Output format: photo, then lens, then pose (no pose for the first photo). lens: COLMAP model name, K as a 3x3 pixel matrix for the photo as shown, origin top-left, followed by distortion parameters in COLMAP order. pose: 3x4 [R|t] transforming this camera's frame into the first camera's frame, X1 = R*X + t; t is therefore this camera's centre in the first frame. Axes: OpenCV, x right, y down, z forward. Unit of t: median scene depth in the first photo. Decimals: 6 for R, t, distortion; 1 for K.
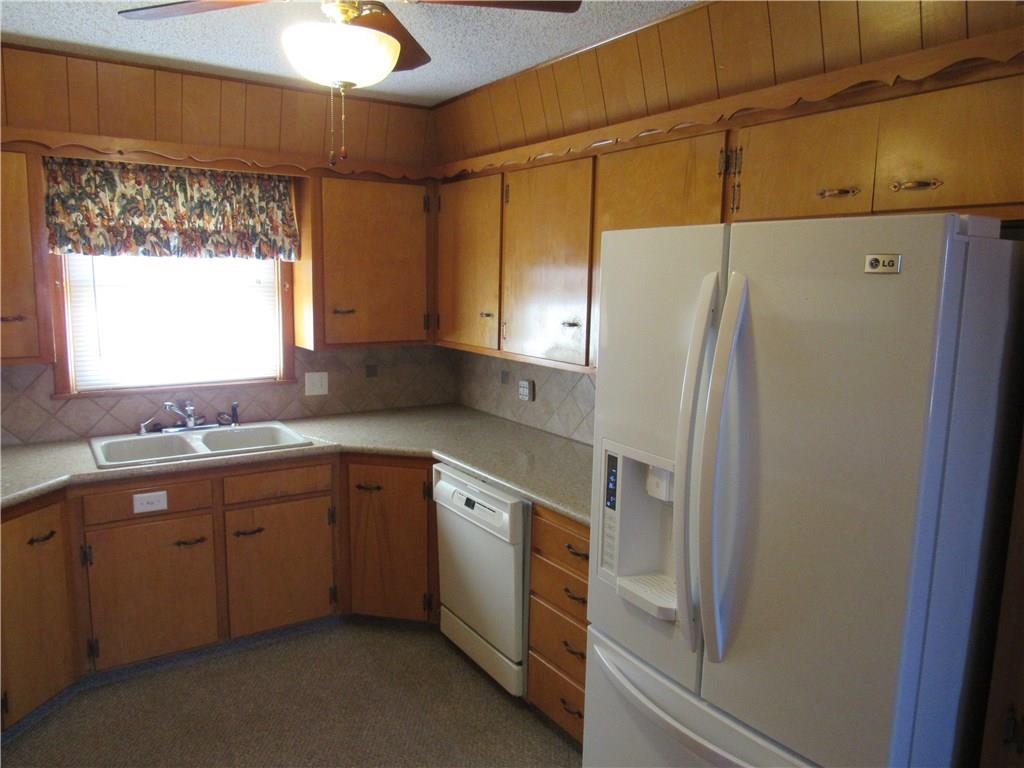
lens RADIAL K [[734.5, 0, 509.1], [0, 734.5, 383.5], [0, 0, 1]] dist [-0.009793, -0.002287]
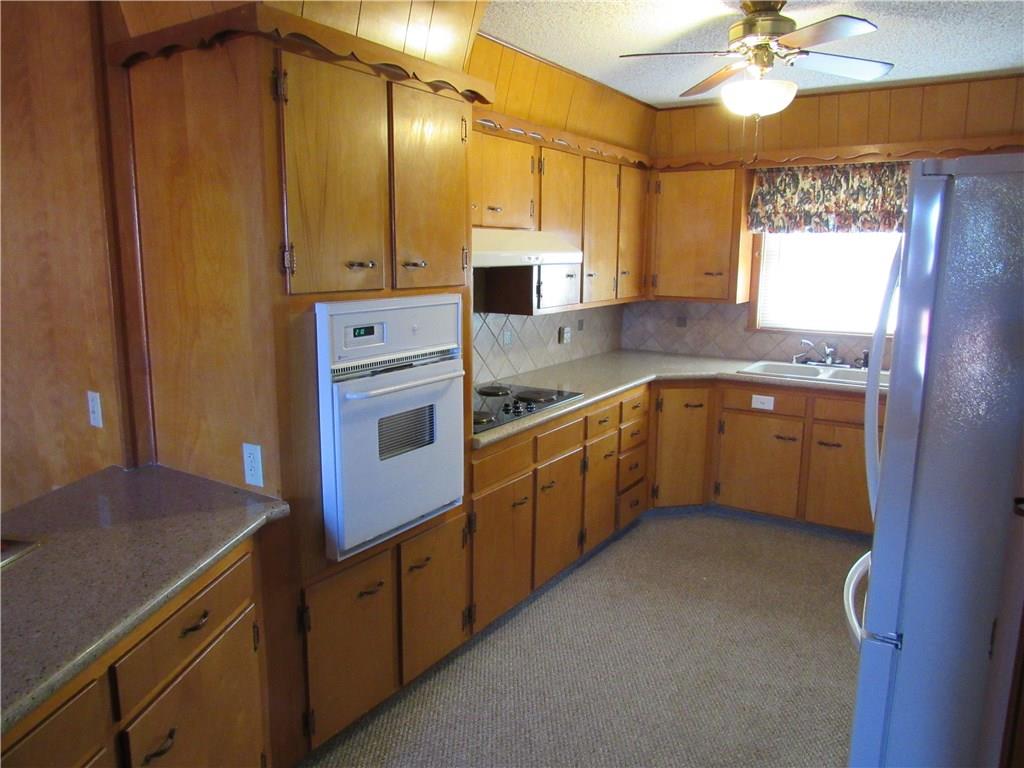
lens RADIAL K [[734.5, 0, 513.5], [0, 734.5, 382.9], [0, 0, 1]] dist [-0.009793, -0.002287]
pose [[0.409950, 0.147423, -0.900115, 0.564235], [-0.137966, 0.985519, 0.098575, 0.045015], [0.901613, 0.083774, 0.424353, -0.060018]]
